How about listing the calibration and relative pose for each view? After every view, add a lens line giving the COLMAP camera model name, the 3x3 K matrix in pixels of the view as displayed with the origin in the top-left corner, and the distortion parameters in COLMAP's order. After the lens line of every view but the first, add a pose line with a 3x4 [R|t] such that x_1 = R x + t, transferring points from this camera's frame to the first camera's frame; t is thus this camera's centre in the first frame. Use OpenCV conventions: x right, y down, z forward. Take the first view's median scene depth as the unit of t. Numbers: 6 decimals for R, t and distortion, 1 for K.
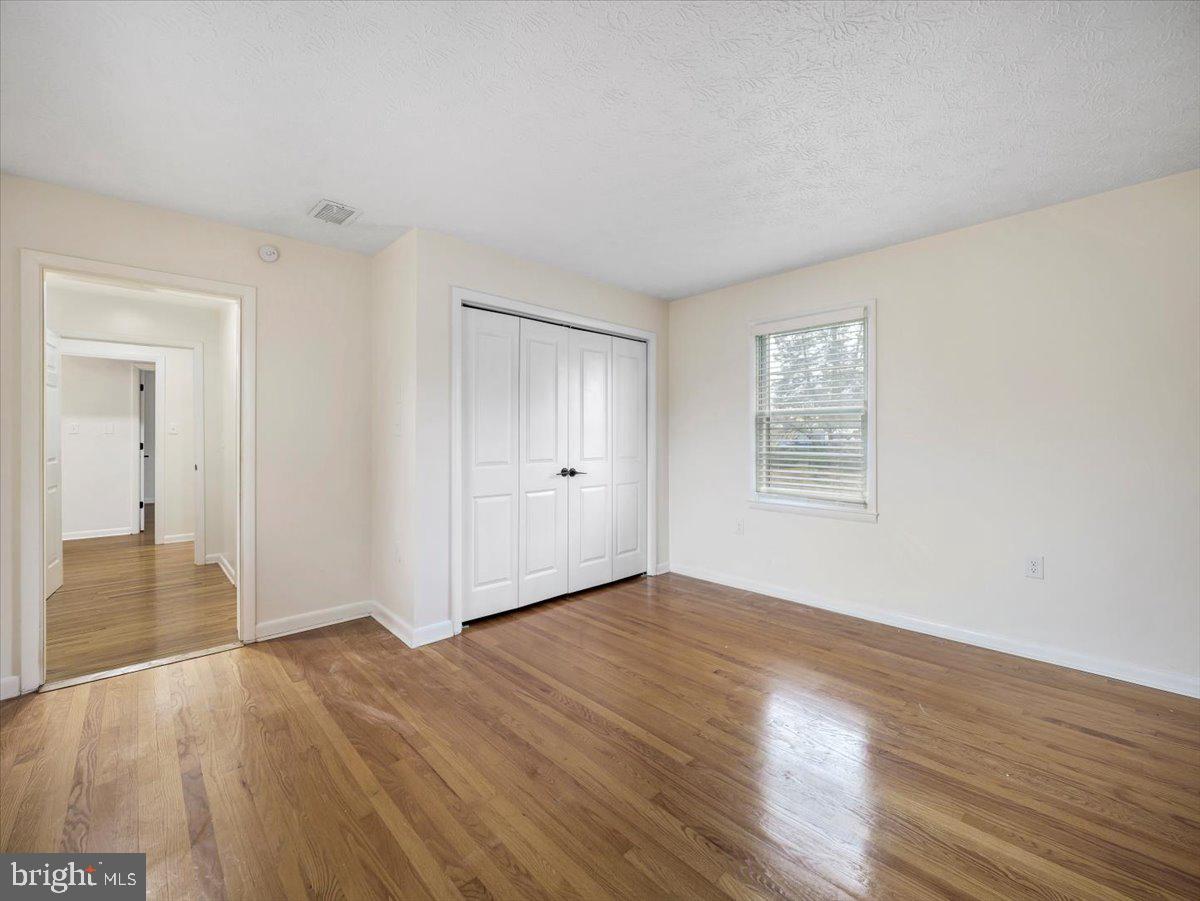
lens RADIAL K [[503.0, 0, 599.1], [0, 503.0, 442.9], [0, 0, 1]] dist [0.004259, -0.000572]
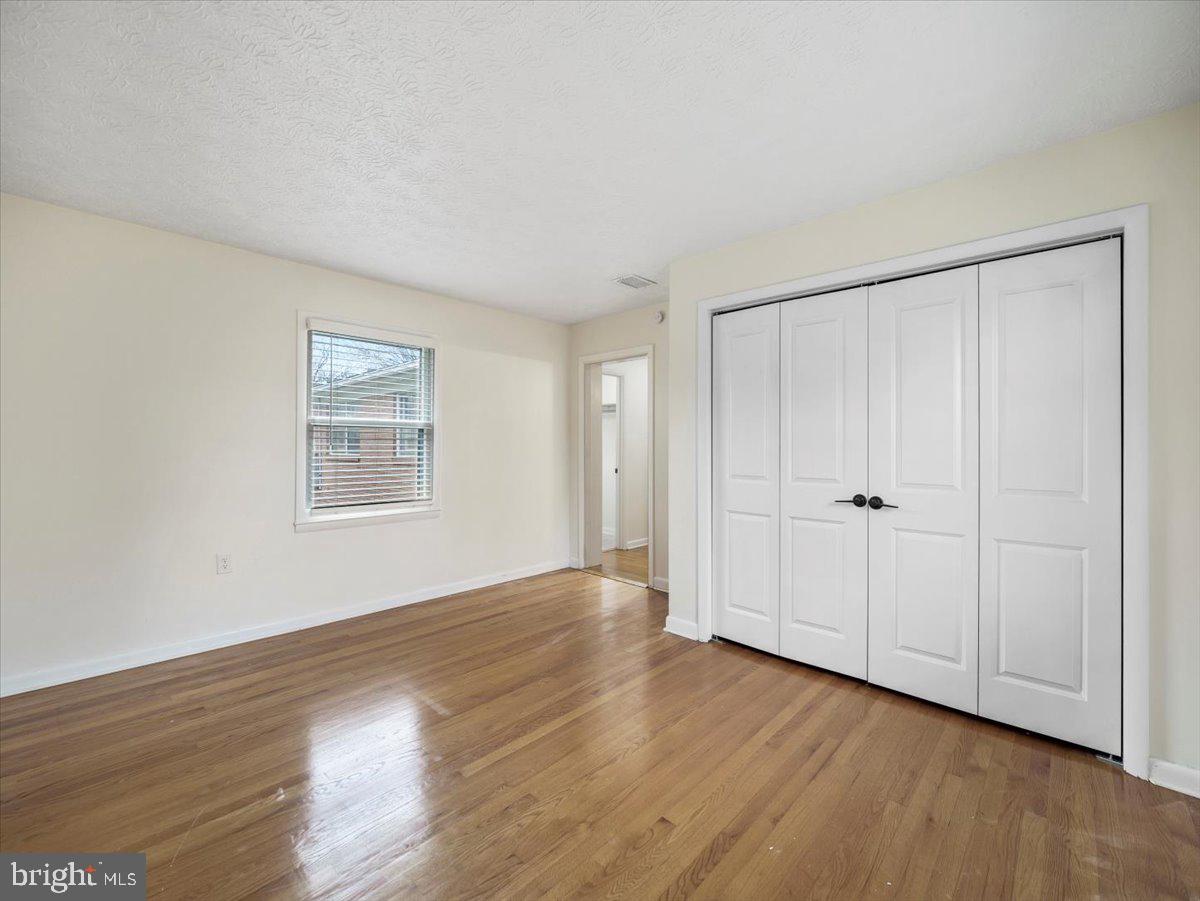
lens RADIAL K [[503.0, 0, 600.7], [0, 503.0, 449.0], [0, 0, 1]] dist [0.004259, -0.000572]
pose [[0.052644, 0.007441, -0.998586, 0.694701], [-0.018643, 0.999805, 0.006468, -0.010669], [0.998439, 0.018276, 0.052772, 0.711600]]
